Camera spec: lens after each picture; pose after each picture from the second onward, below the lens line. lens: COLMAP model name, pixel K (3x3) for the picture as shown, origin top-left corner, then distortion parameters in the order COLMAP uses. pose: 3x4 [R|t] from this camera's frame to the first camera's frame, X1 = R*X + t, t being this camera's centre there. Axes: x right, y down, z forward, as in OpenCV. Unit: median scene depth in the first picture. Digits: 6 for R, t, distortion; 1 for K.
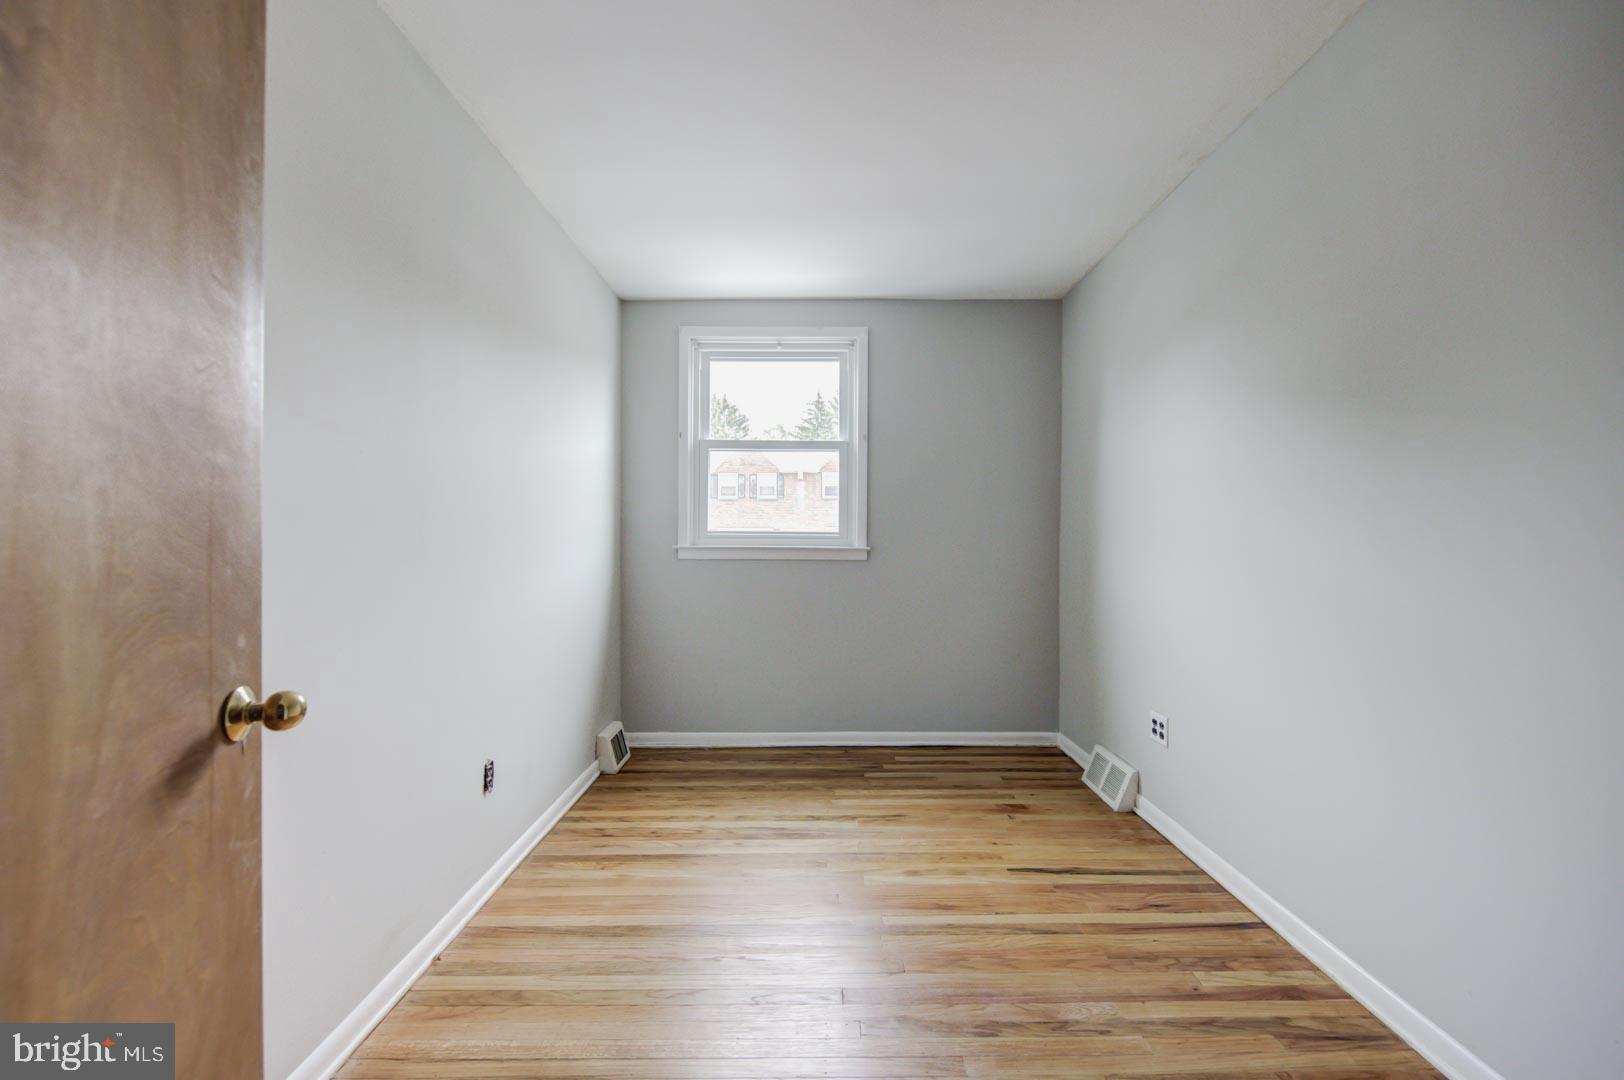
lens RADIAL K [[652.9, 0, 812.0], [0, 652.9, 540.0], [0, 0, 1]] dist [0.011832, -0.000326]
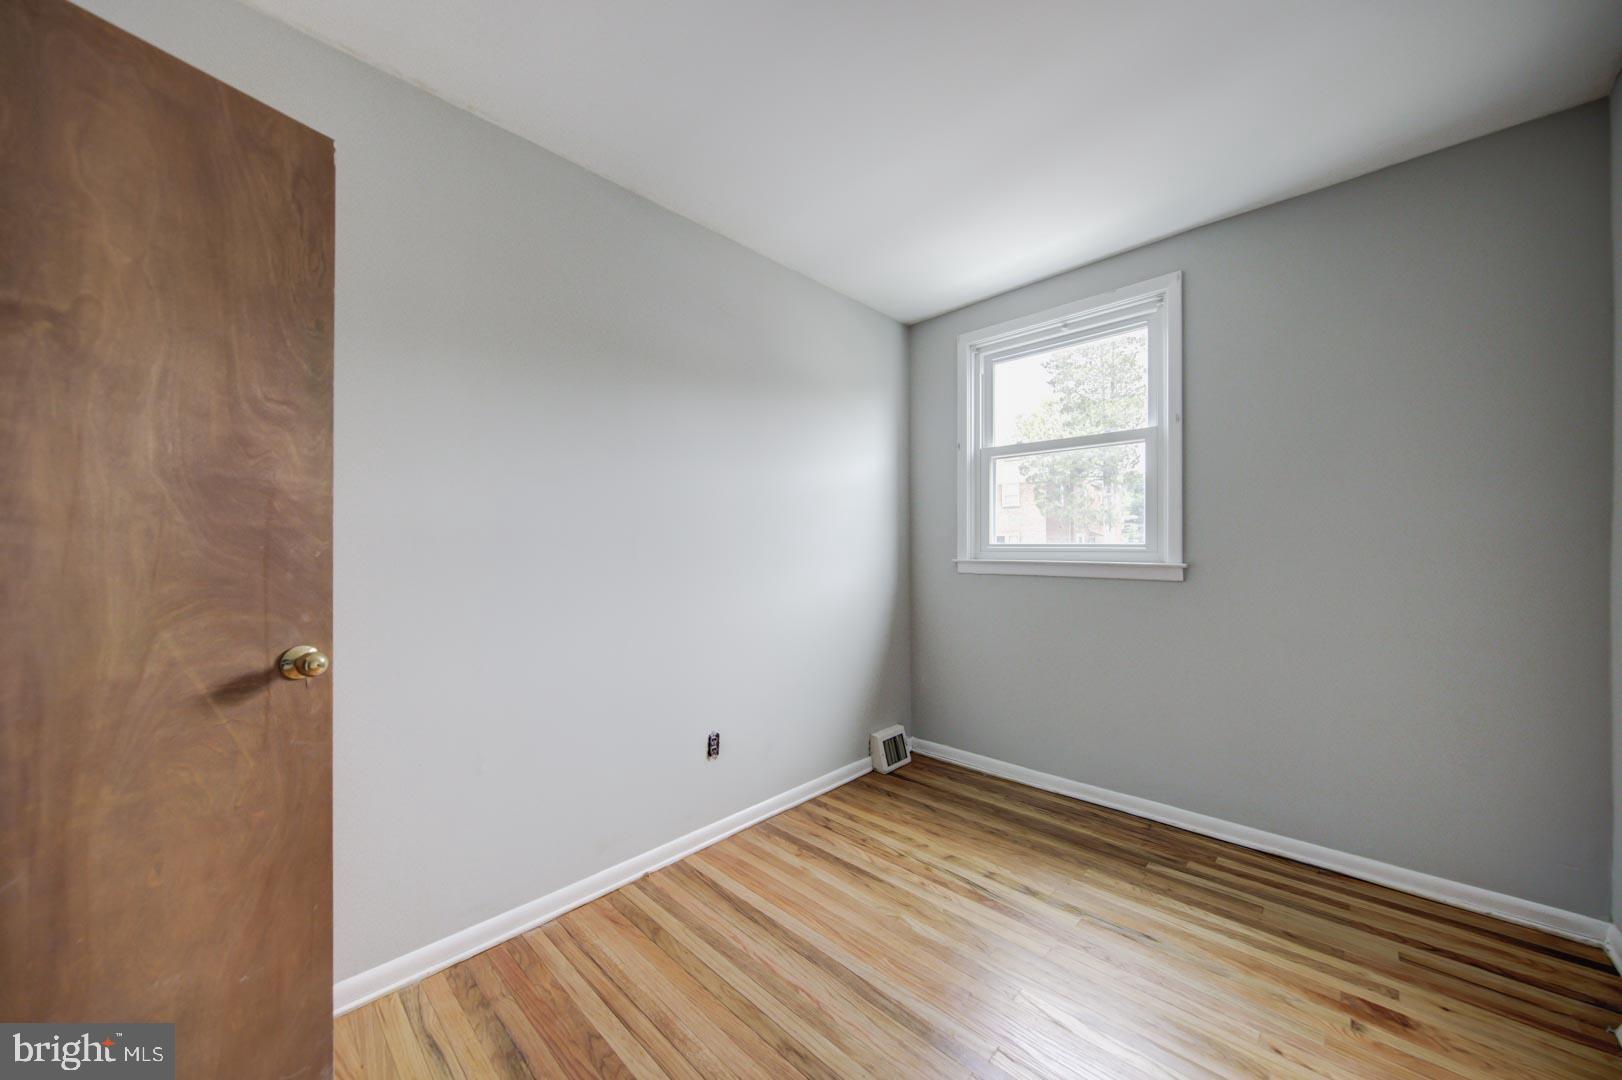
lens RADIAL K [[590.6, 0, 806.4], [0, 590.6, 549.5], [0, 0, 1]] dist [0.018938, -0.008259]
pose [[0.705787, -0.002327, -0.708420, 0.290820], [-0.000625, 0.999992, -0.003908, -0.002690], [0.708424, 0.003202, 0.705780, 0.233175]]
